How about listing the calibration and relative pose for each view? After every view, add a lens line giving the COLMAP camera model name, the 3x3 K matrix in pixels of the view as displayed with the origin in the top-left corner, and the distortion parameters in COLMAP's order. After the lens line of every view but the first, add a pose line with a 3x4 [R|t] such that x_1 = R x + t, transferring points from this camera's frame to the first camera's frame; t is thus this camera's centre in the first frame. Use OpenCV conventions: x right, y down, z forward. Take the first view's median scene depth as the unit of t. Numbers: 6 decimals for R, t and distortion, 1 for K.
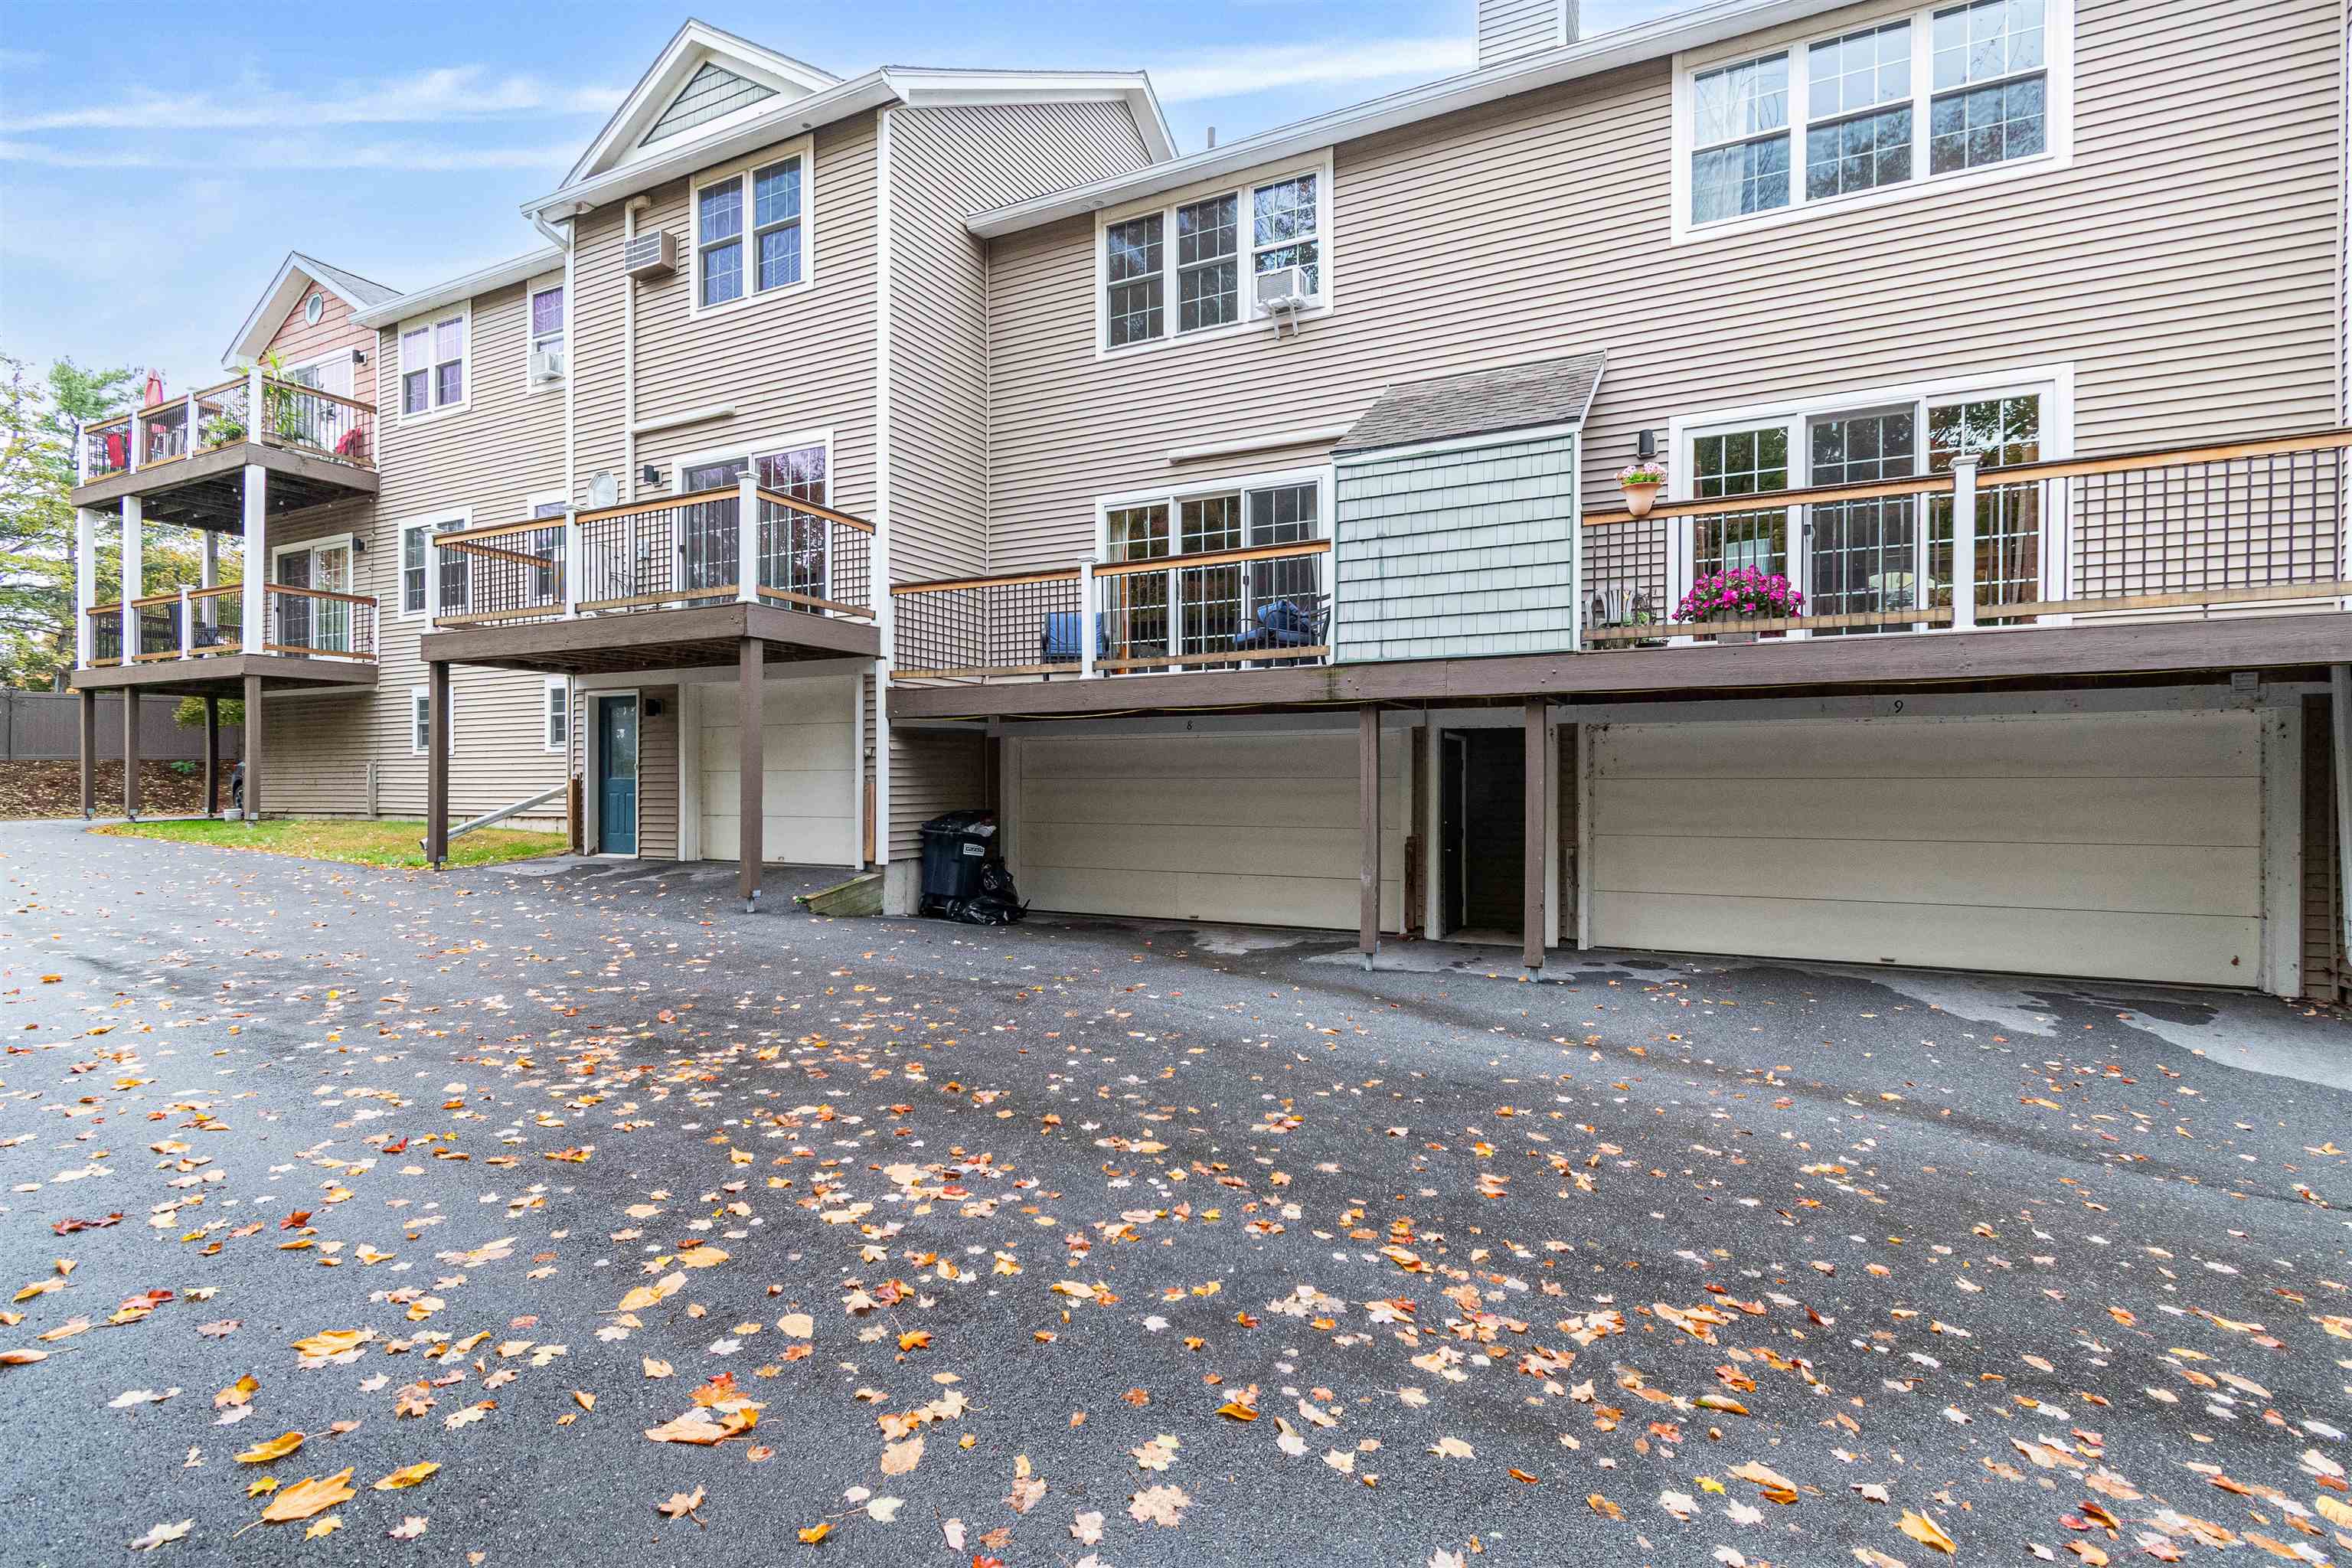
lens RADIAL K [[1054.3, 0, 1184.0], [0, 1054.3, 784.8], [0, 0, 1]] dist [0.004580, -0.002407]
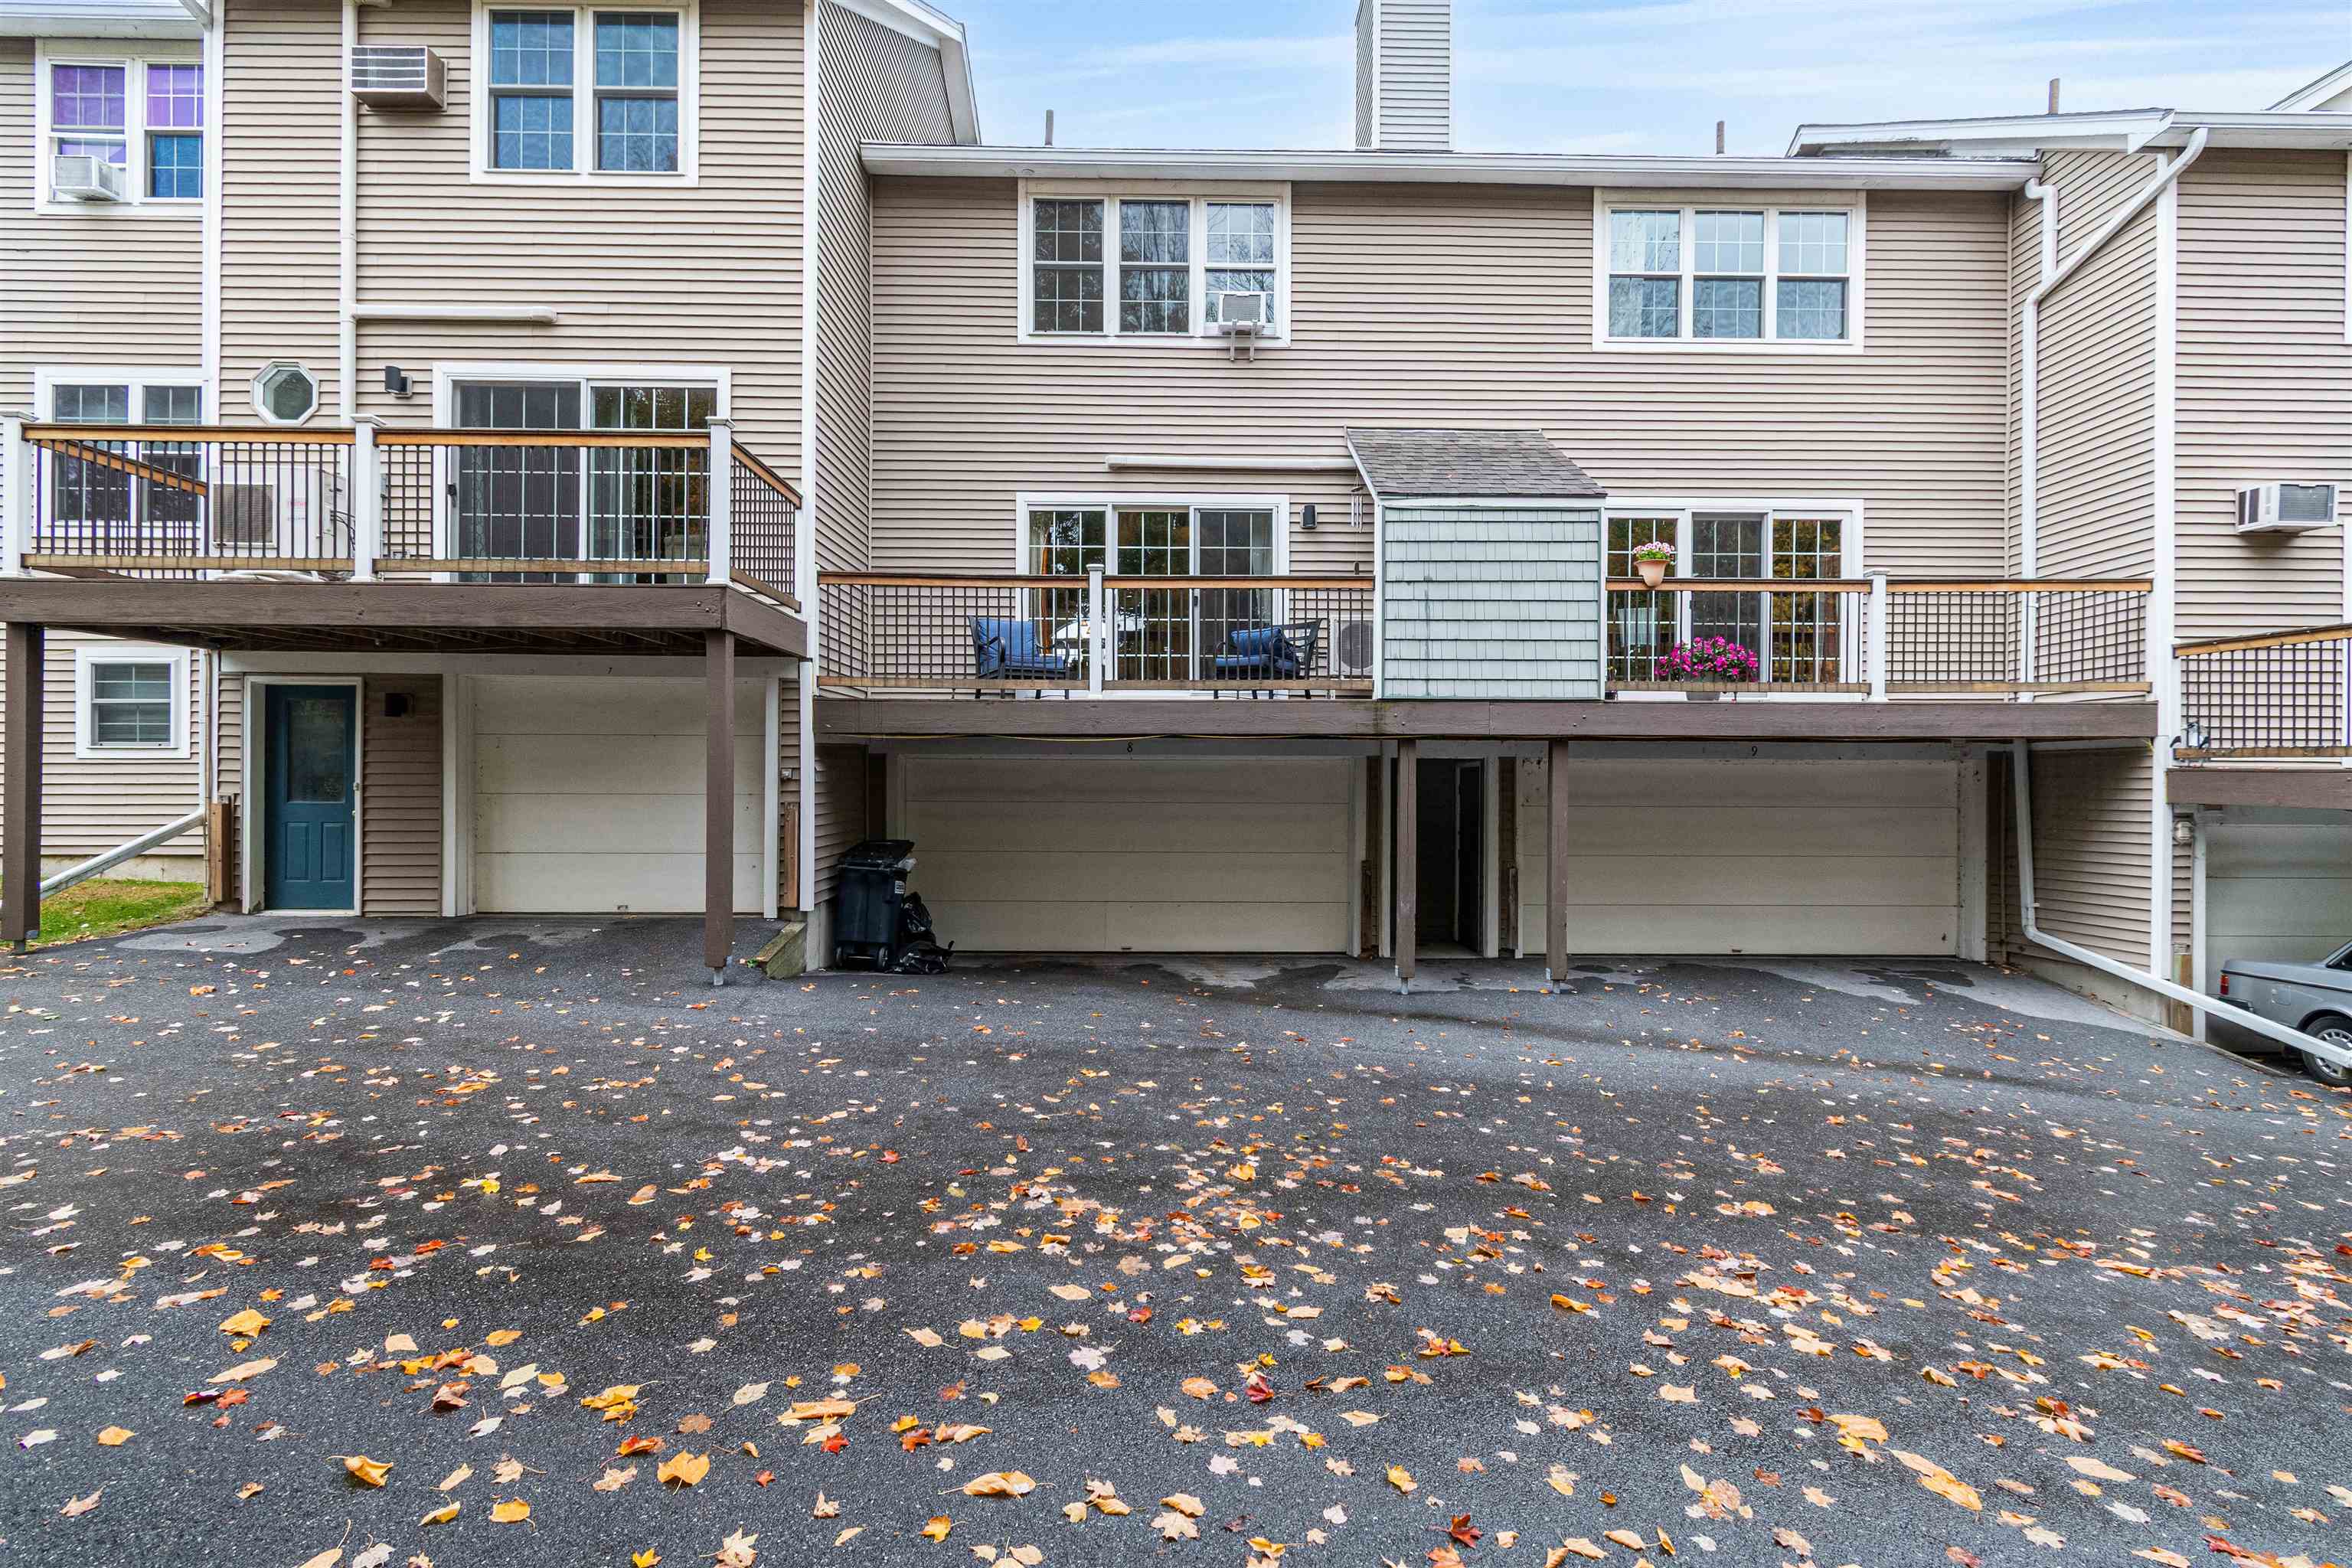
lens RADIAL K [[1054.3, 0, 1181.9], [0, 1054.3, 780.8], [0, 0, 1]] dist [0.004580, -0.002407]
pose [[0.895155, 0.004867, 0.445728, -0.469403], [-0.004641, 0.999988, -0.001597, -0.030899], [-0.445730, -0.000639, 0.895167, 0.159286]]
